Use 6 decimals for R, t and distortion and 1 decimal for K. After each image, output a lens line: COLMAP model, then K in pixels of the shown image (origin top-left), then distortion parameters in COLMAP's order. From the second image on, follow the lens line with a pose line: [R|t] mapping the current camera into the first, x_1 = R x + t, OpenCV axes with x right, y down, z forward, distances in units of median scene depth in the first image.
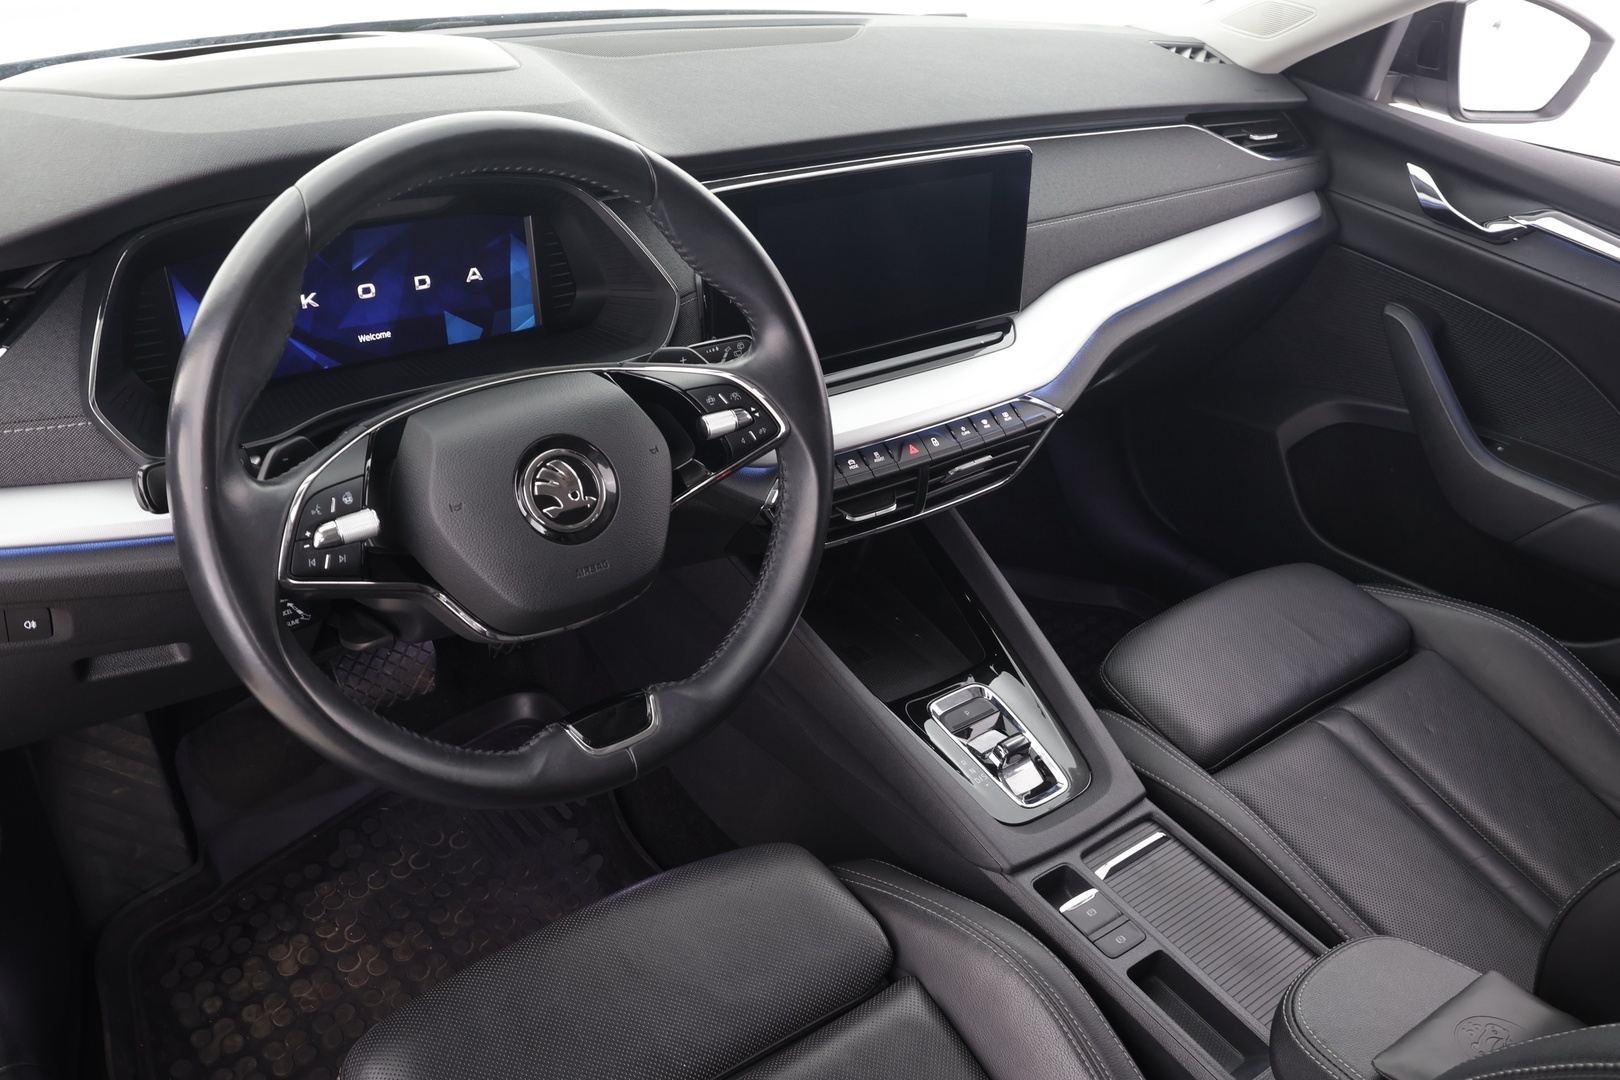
lens RADIAL K [[1305.8, 0, 800.1], [0, 1305.8, 545.5], [0, 0, 1]] dist [0.013385, 0.003466]
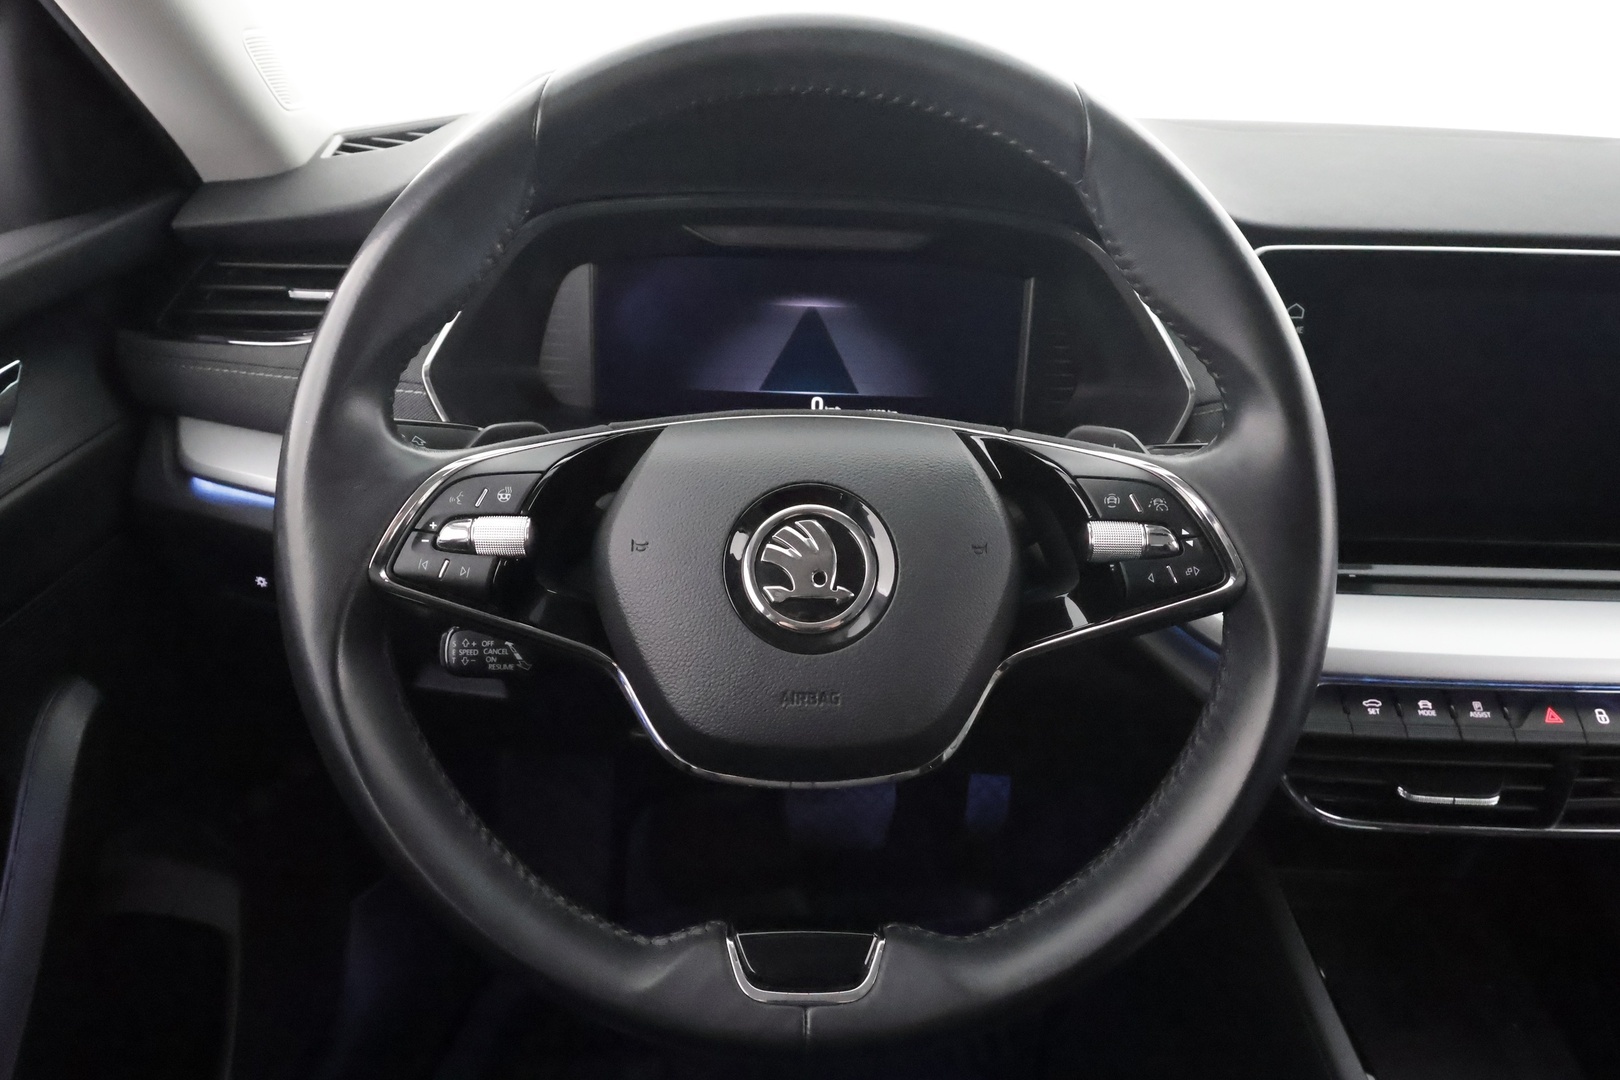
lens RADIAL K [[1144.9, 0, 799.6], [0, 1144.9, 541.2], [0, 0, 1]] dist [0.001321, 0.003408]
pose [[0.802656, 0.194594, -0.563806, 0.090203], [-0.293072, 0.951970, -0.088663, -0.002372], [0.519473, 0.236401, 0.821135, 0.371064]]
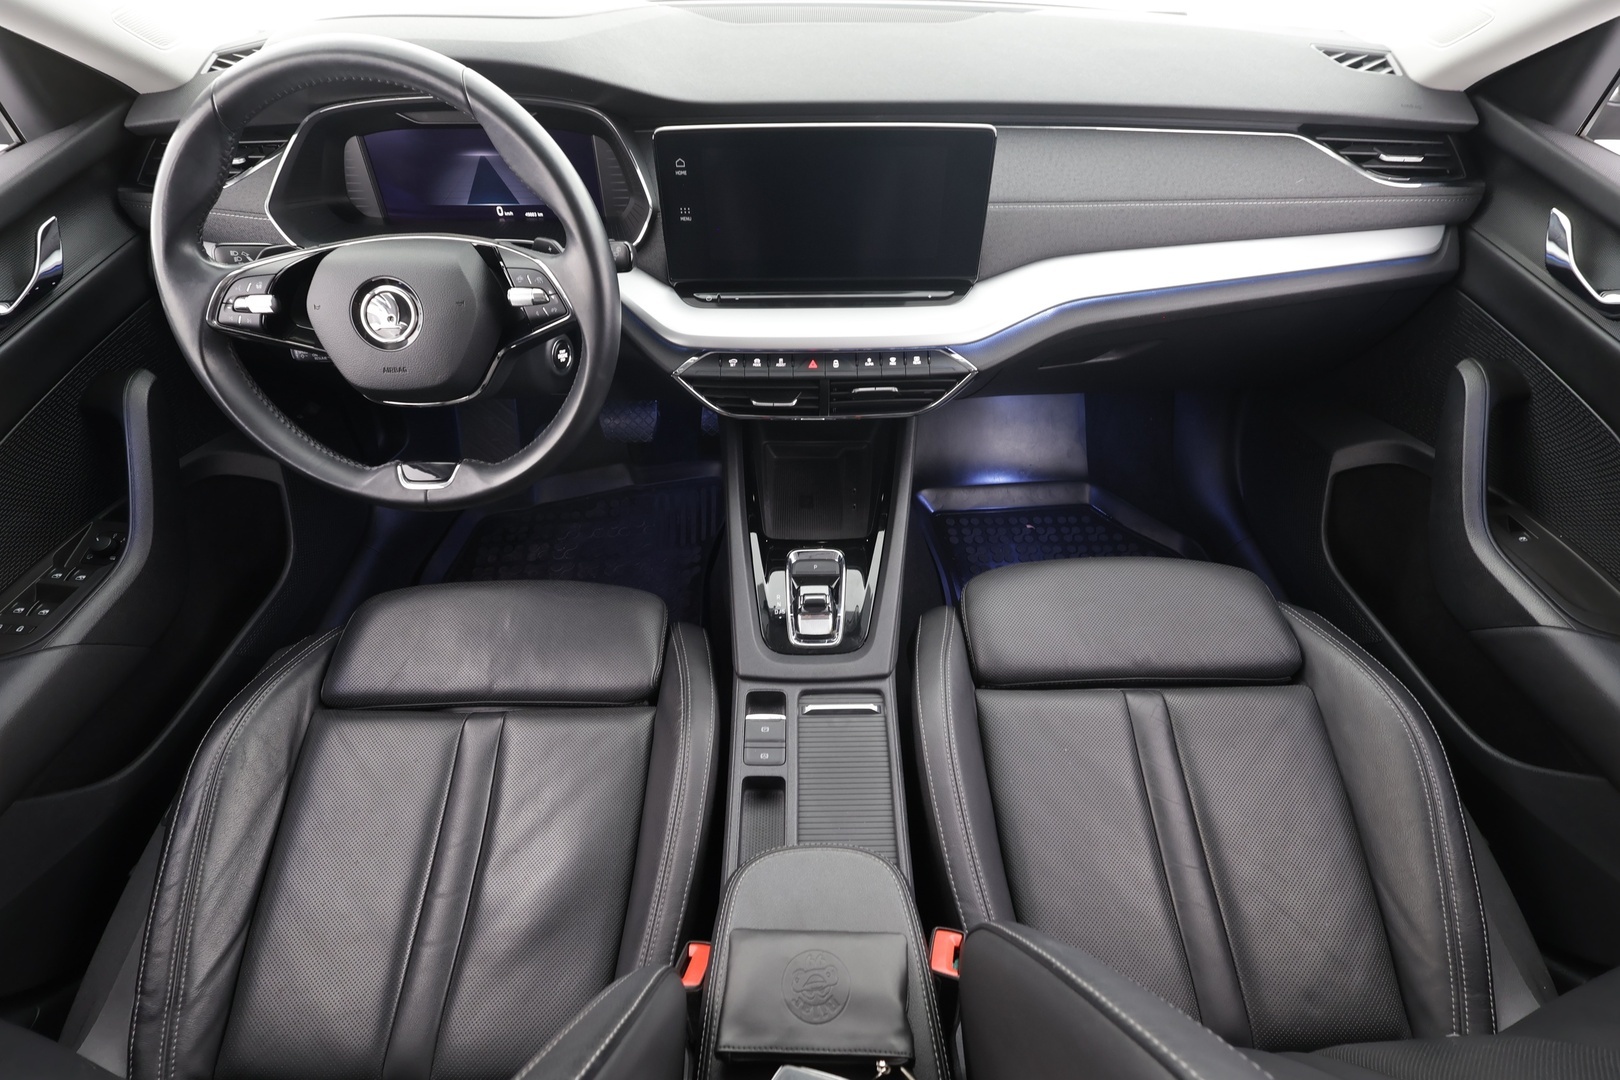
lens RADIAL K [[762.2, 0, 809.7], [0, 762.2, 540.9], [0, 0, 1]] dist [0.002359, 0.002343]
pose [[0.802223, 0.364211, -0.473063, 0.509630], [-0.260837, 0.926557, 0.271027, -0.116022], [0.537031, -0.094032, 0.838306, 0.341512]]
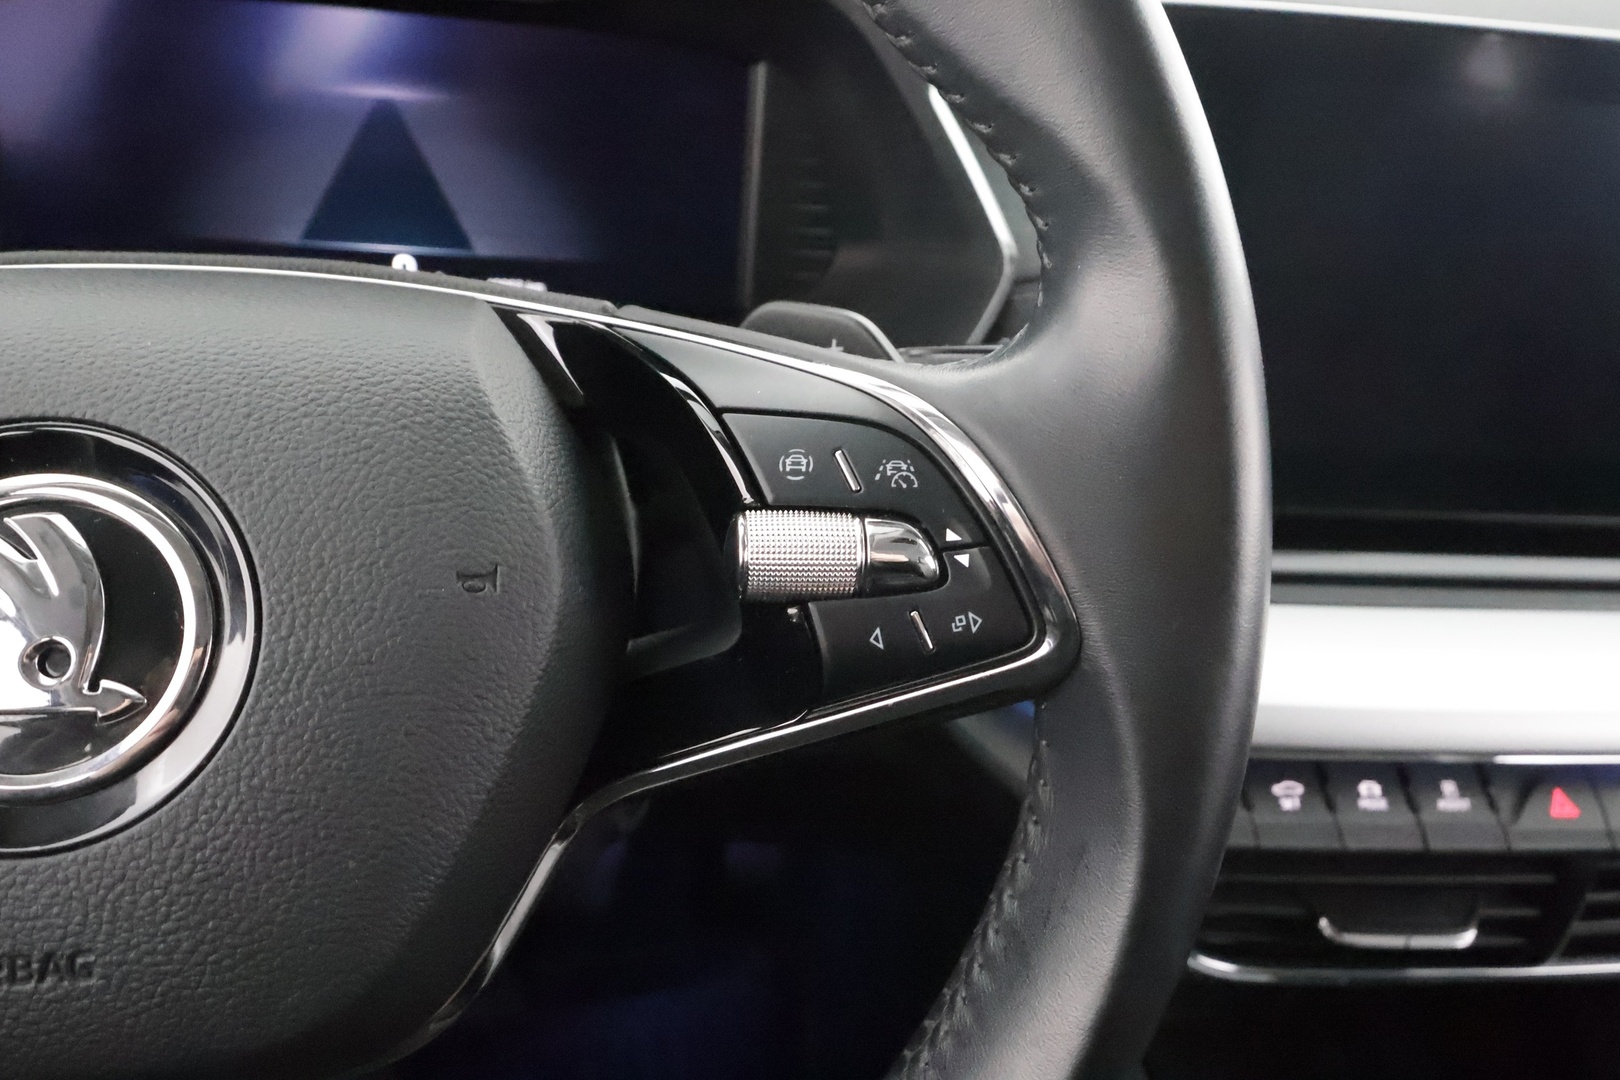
lens RADIAL K [[1305.8, 0, 803.8], [0, 1305.8, 535.0], [0, 0, 1]] dist [0.013385, 0.003466]
pose [[0.876184, 0.224763, -0.426361, 0.039989], [-0.281982, 0.956463, -0.075266, -0.057953], [0.390882, 0.186173, 0.901416, 0.571864]]
